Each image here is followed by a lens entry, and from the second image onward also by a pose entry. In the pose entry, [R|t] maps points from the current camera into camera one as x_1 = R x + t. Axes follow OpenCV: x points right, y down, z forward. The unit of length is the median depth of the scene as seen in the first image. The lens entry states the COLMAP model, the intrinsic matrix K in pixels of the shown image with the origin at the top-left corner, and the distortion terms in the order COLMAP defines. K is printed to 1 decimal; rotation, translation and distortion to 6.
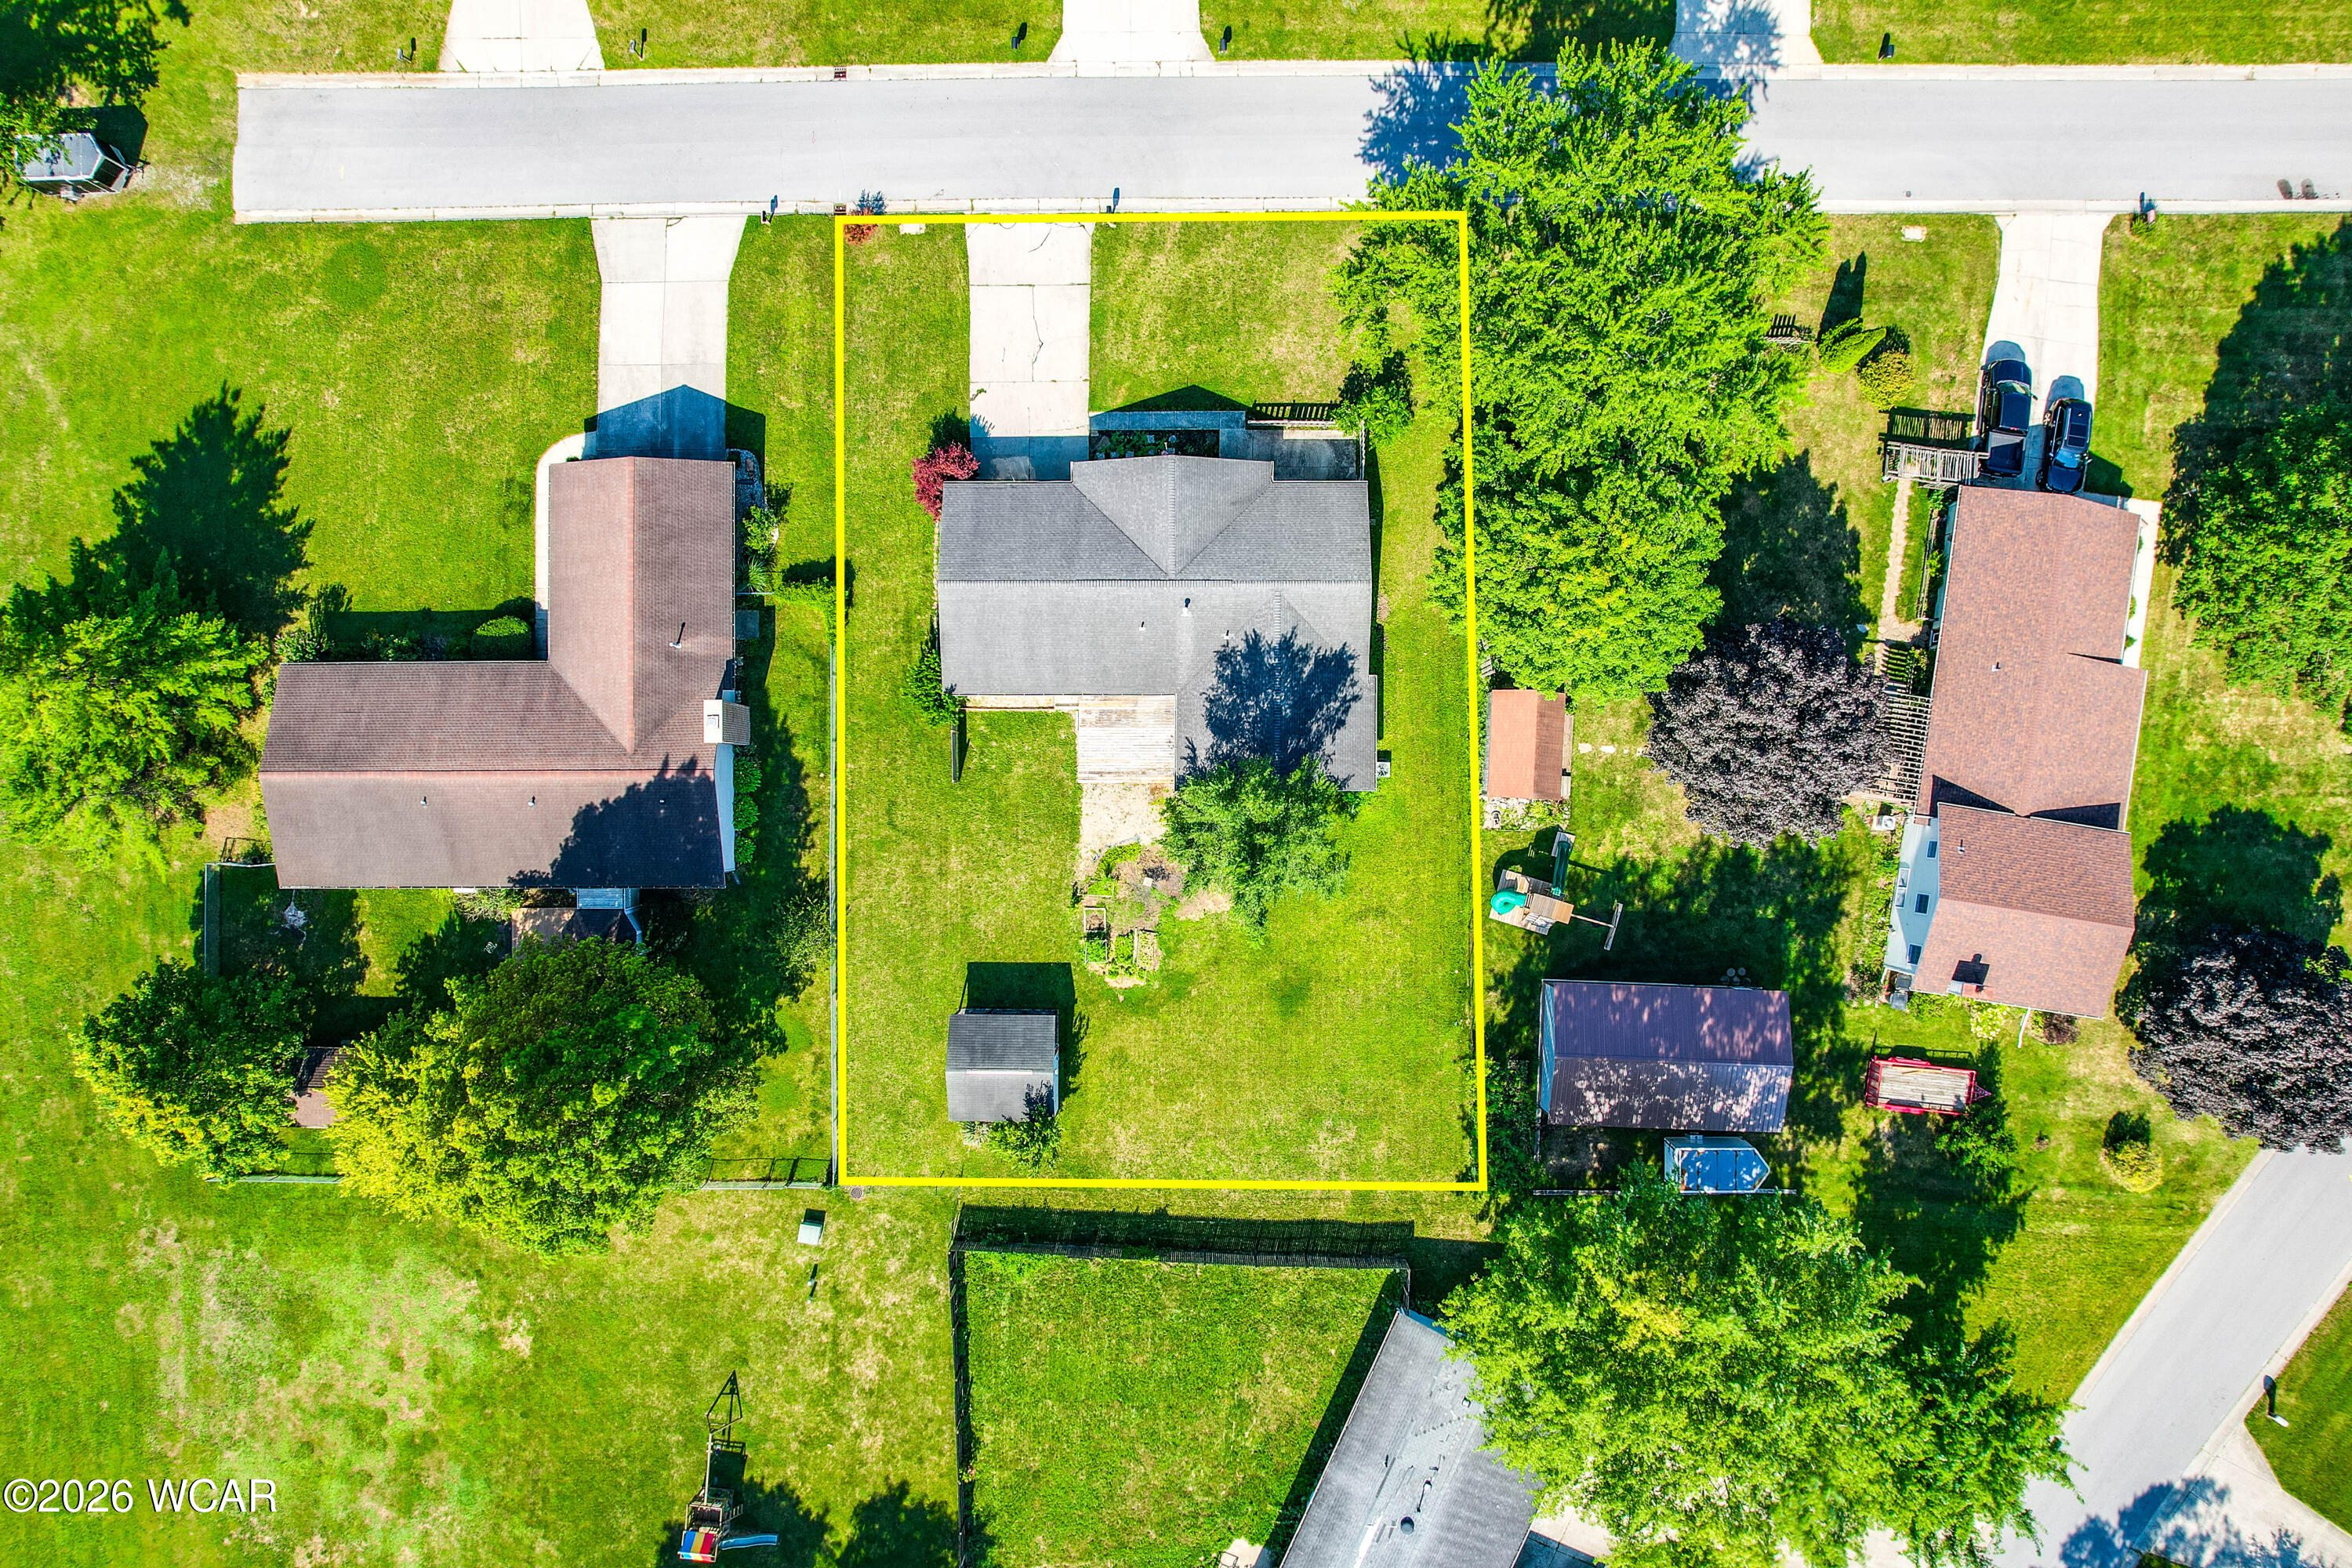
lens RADIAL K [[1504.0, 0, 1183.1], [0, 1504.0, 788.2], [0, 0, 1]] dist [-0.063424, 0.048341]
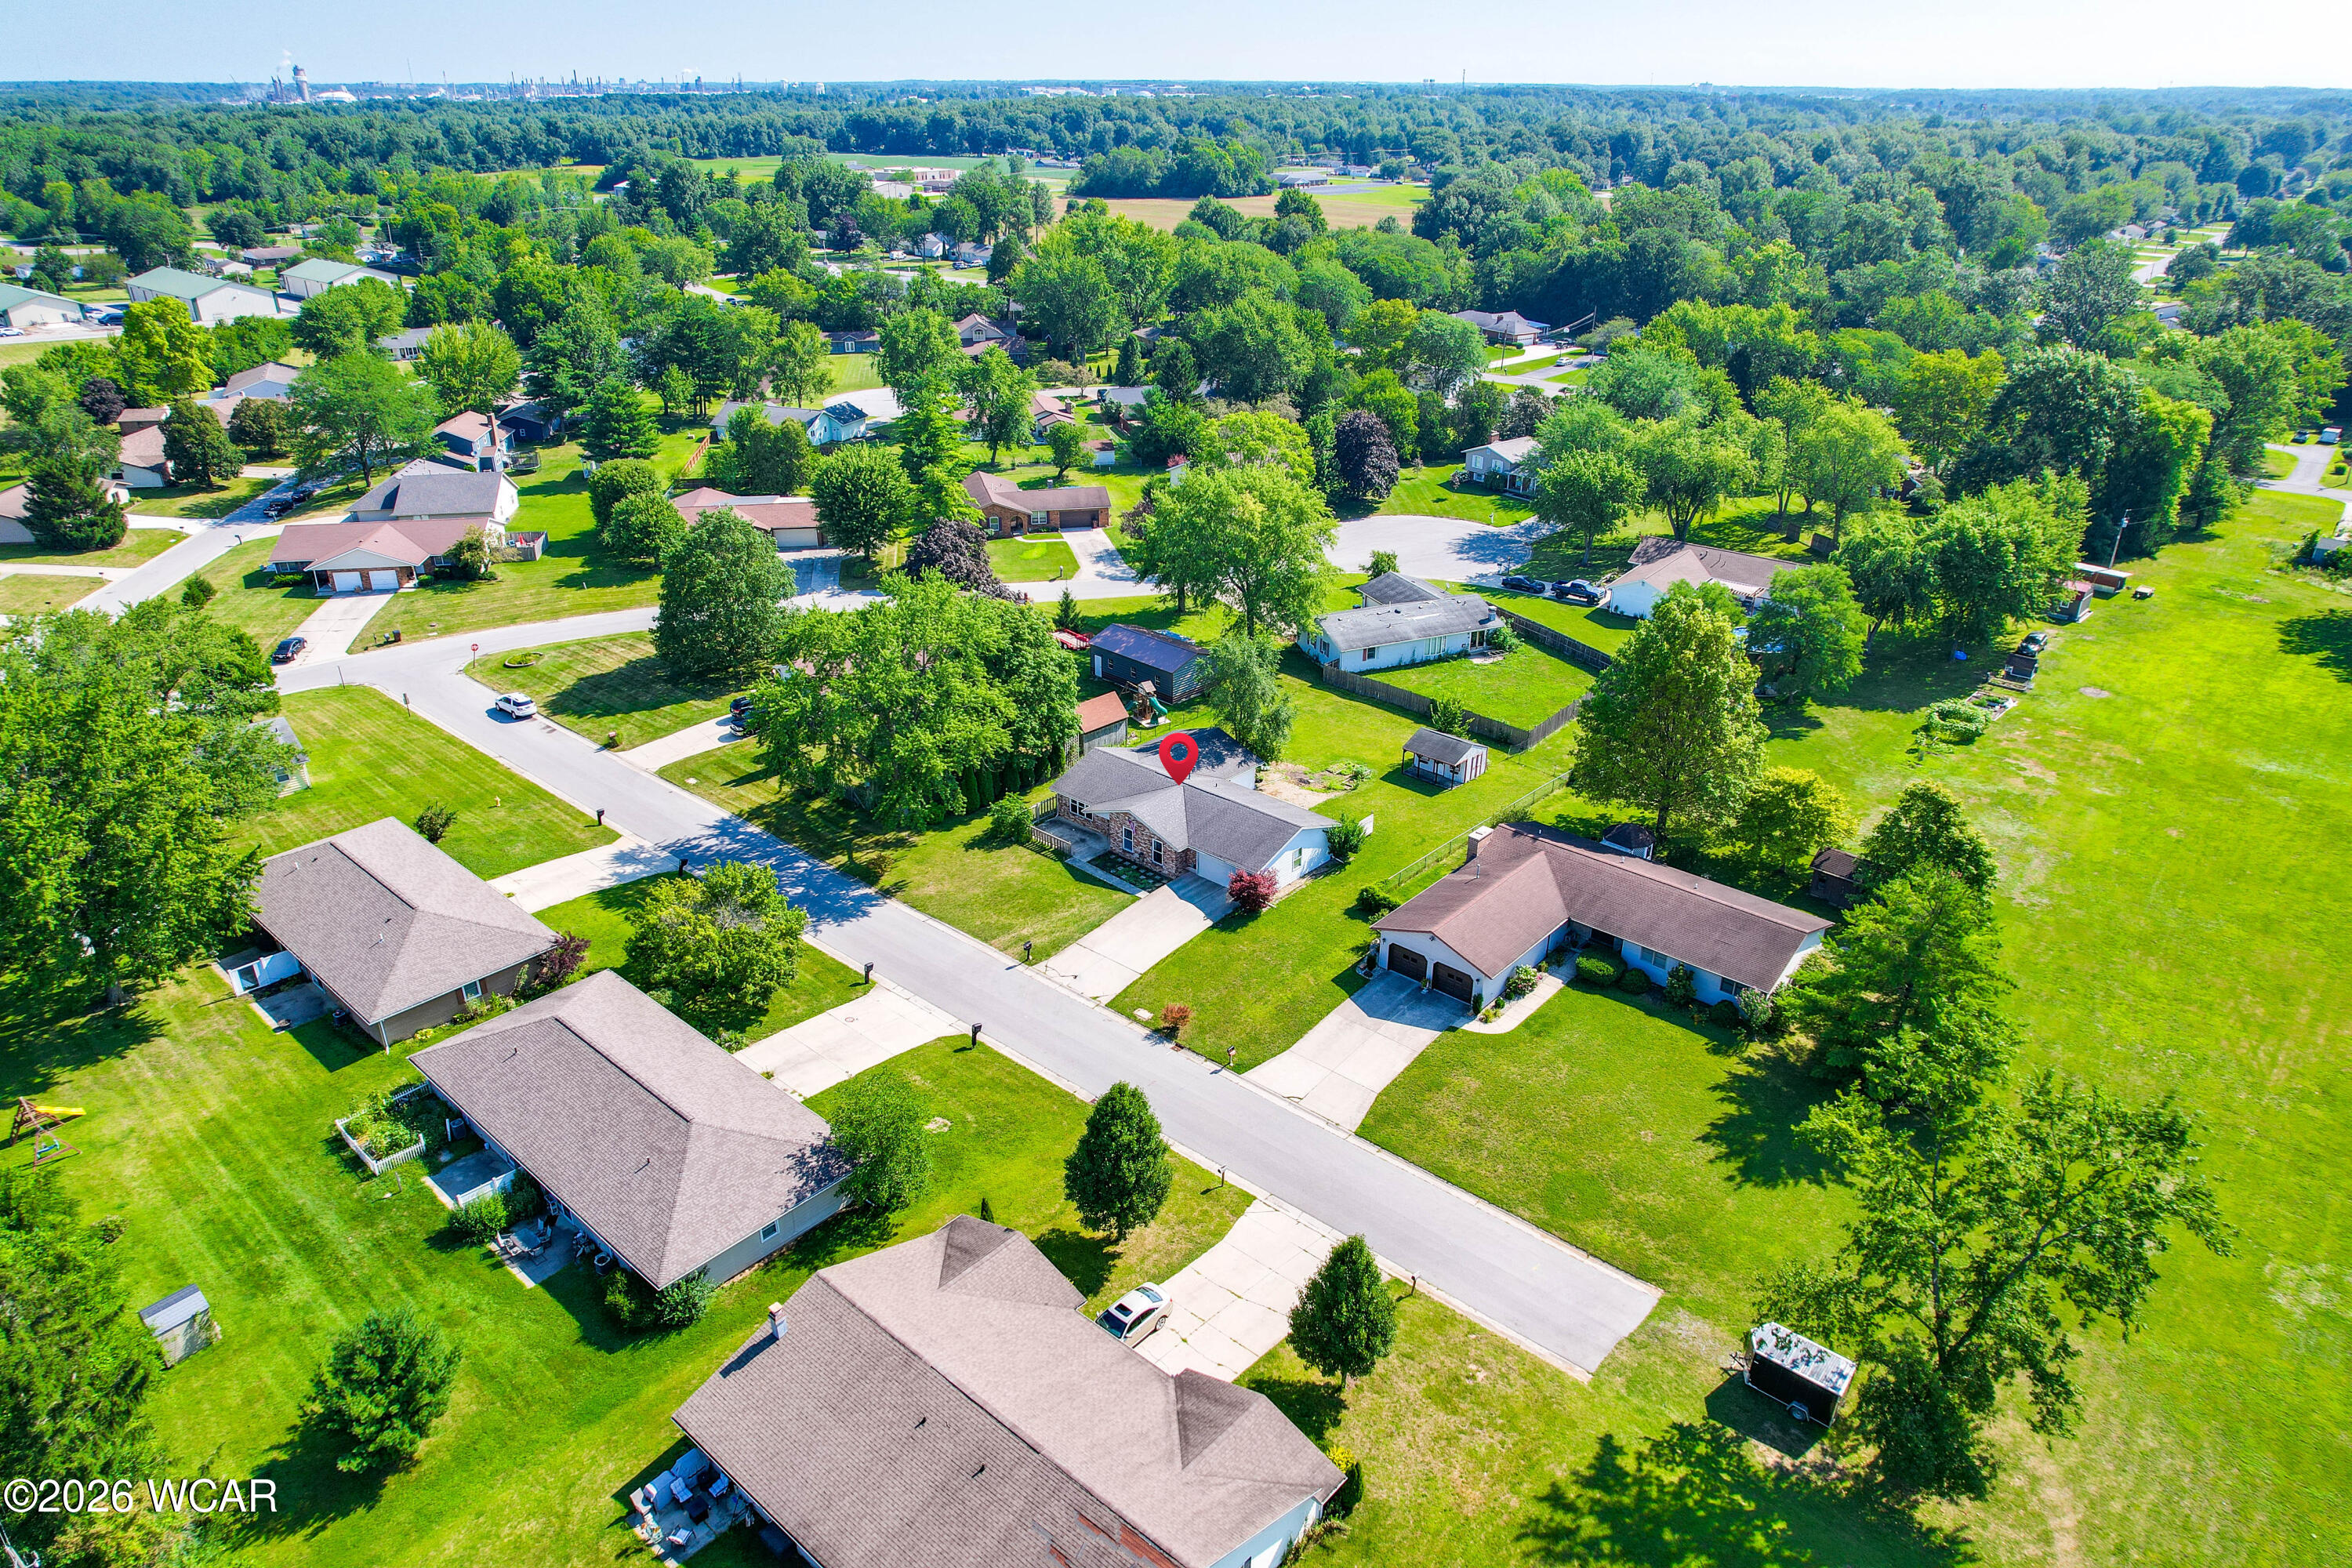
lens RADIAL K [[1504.0, 0, 1183.1], [0, 1504.0, 788.2], [0, 0, 1]] dist [-0.063424, 0.048341]
pose [[-0.747271, -0.286521, 0.599576, -0.899934], [0.664444, -0.308571, 0.680660, -1.146658], [-0.010012, 0.907022, 0.420964, 0.312482]]
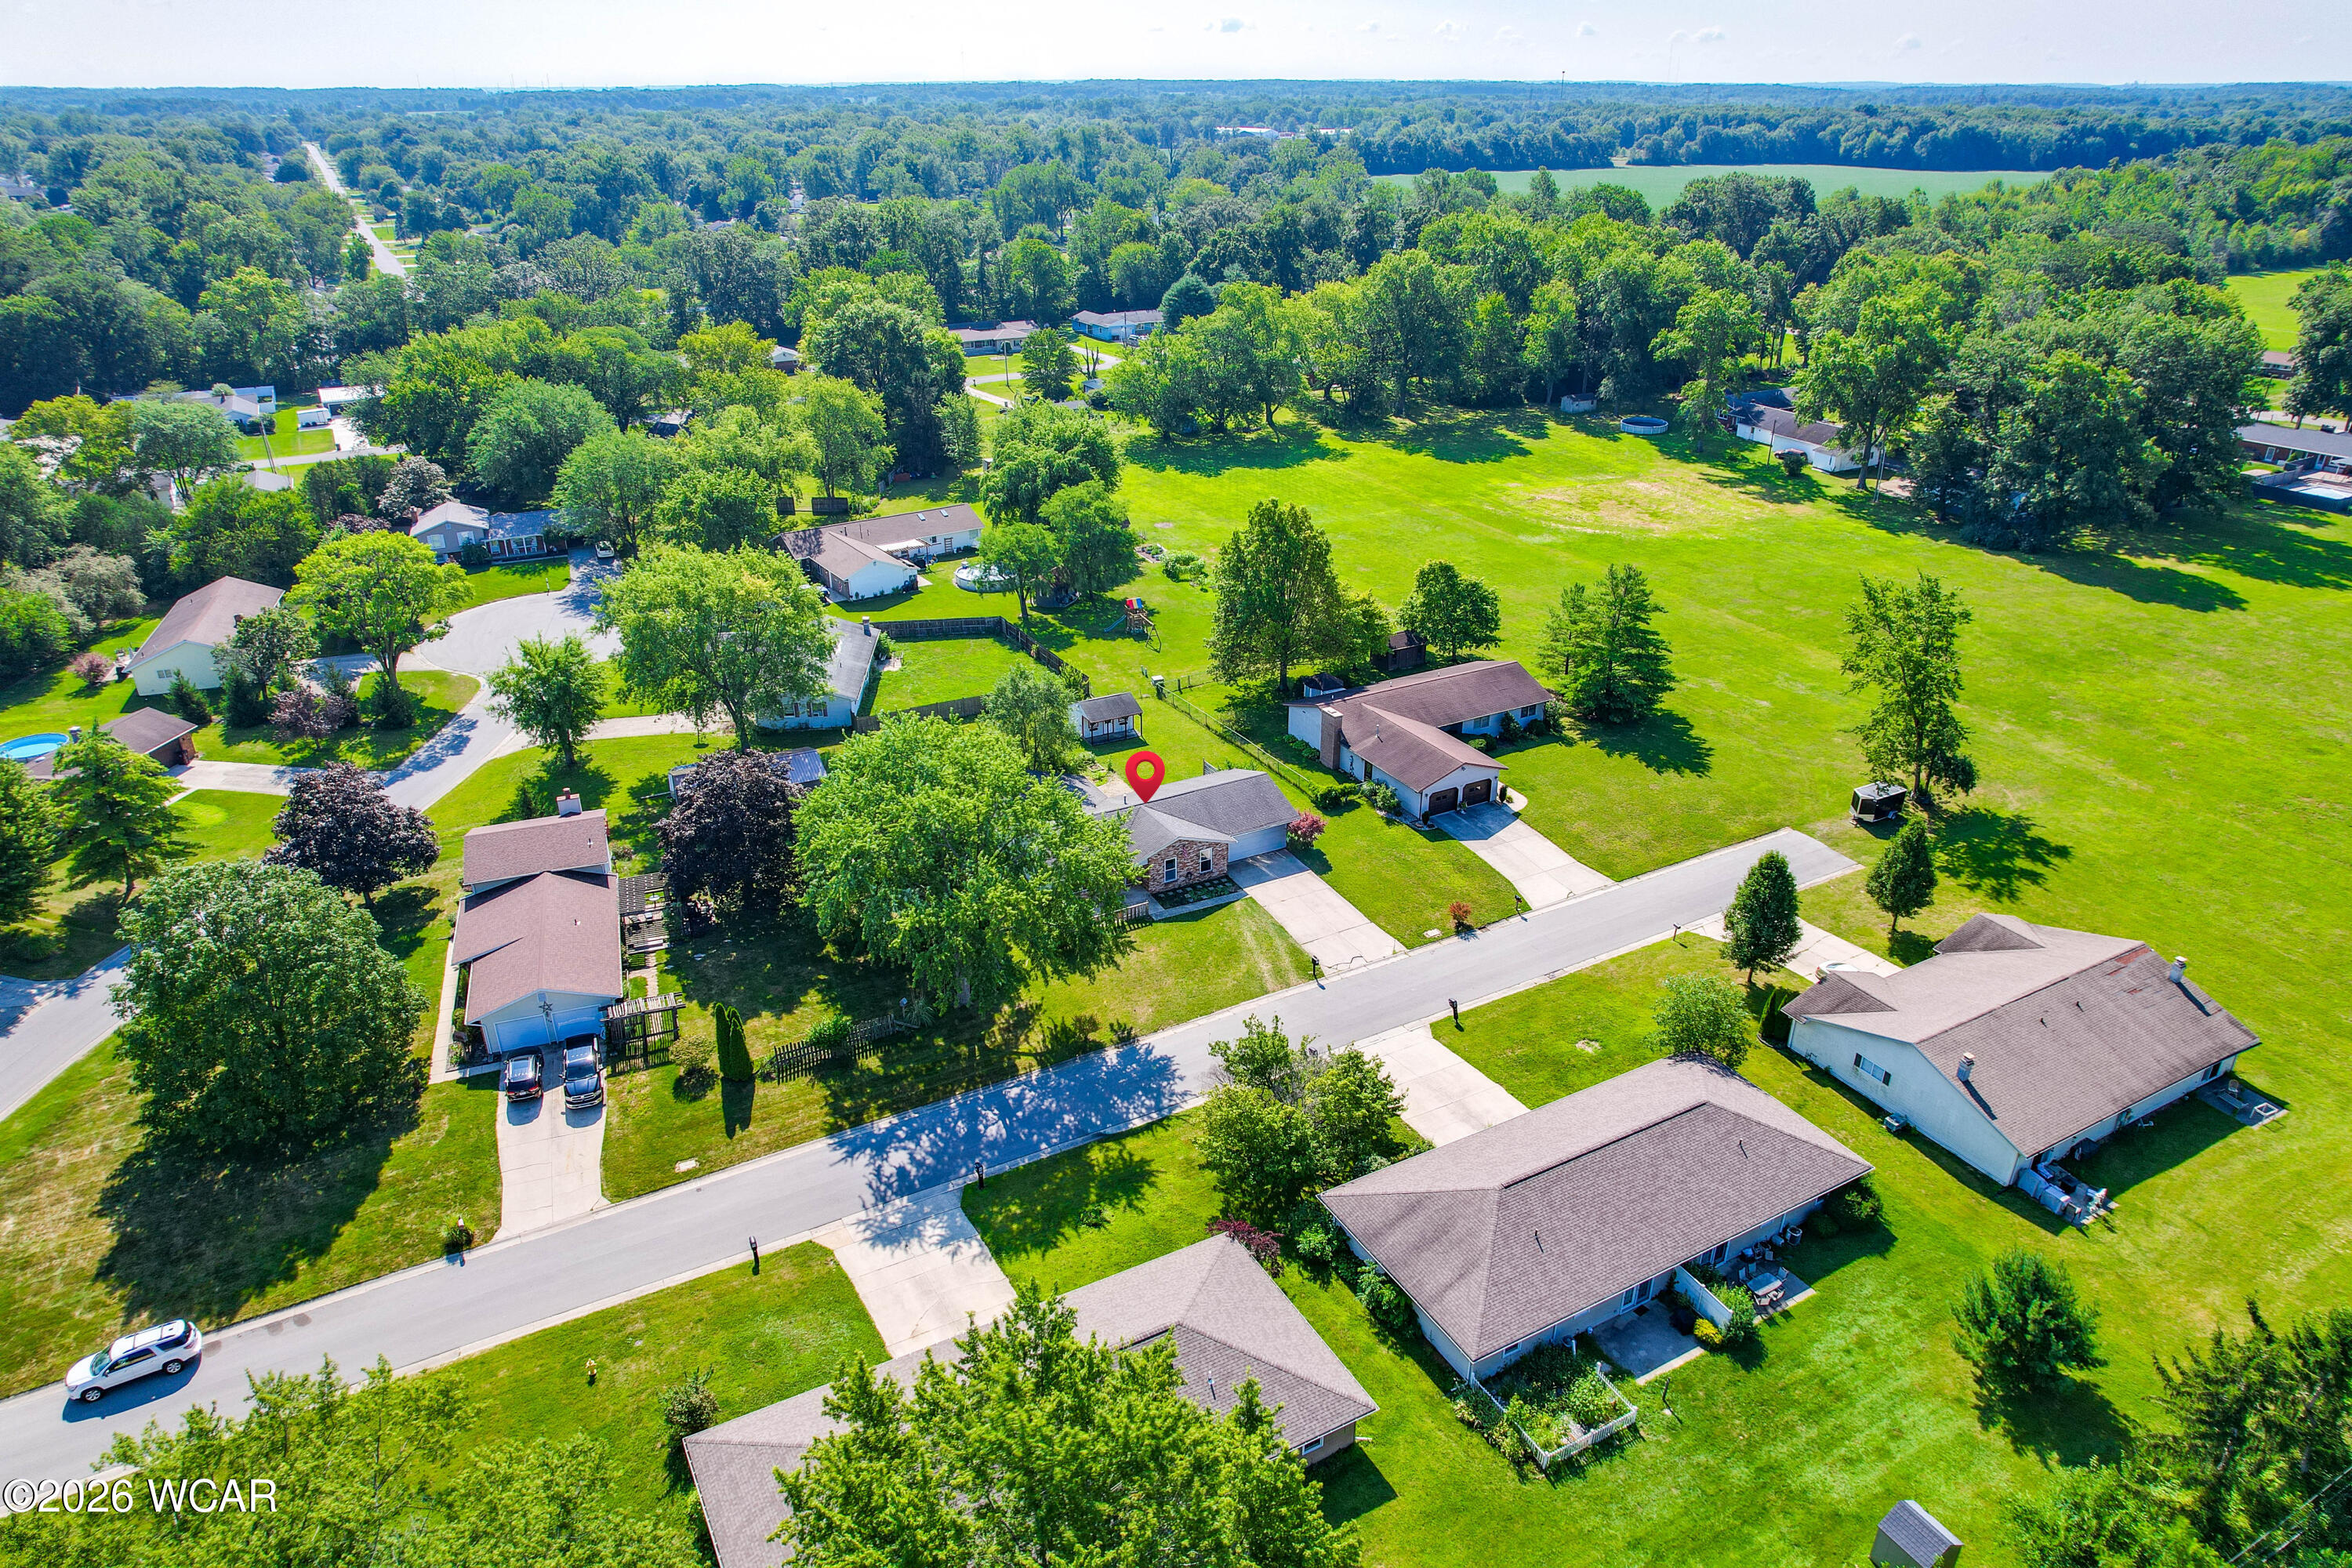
lens RADIAL K [[1504.0, 0, 1183.1], [0, 1504.0, 788.2], [0, 0, 1]] dist [-0.063424, 0.048341]
pose [[-0.877494, 0.210437, -0.430953, 0.592831], [-0.479478, -0.365733, 0.797709, -1.331425], [0.010254, 0.906618, 0.421828, 0.293617]]
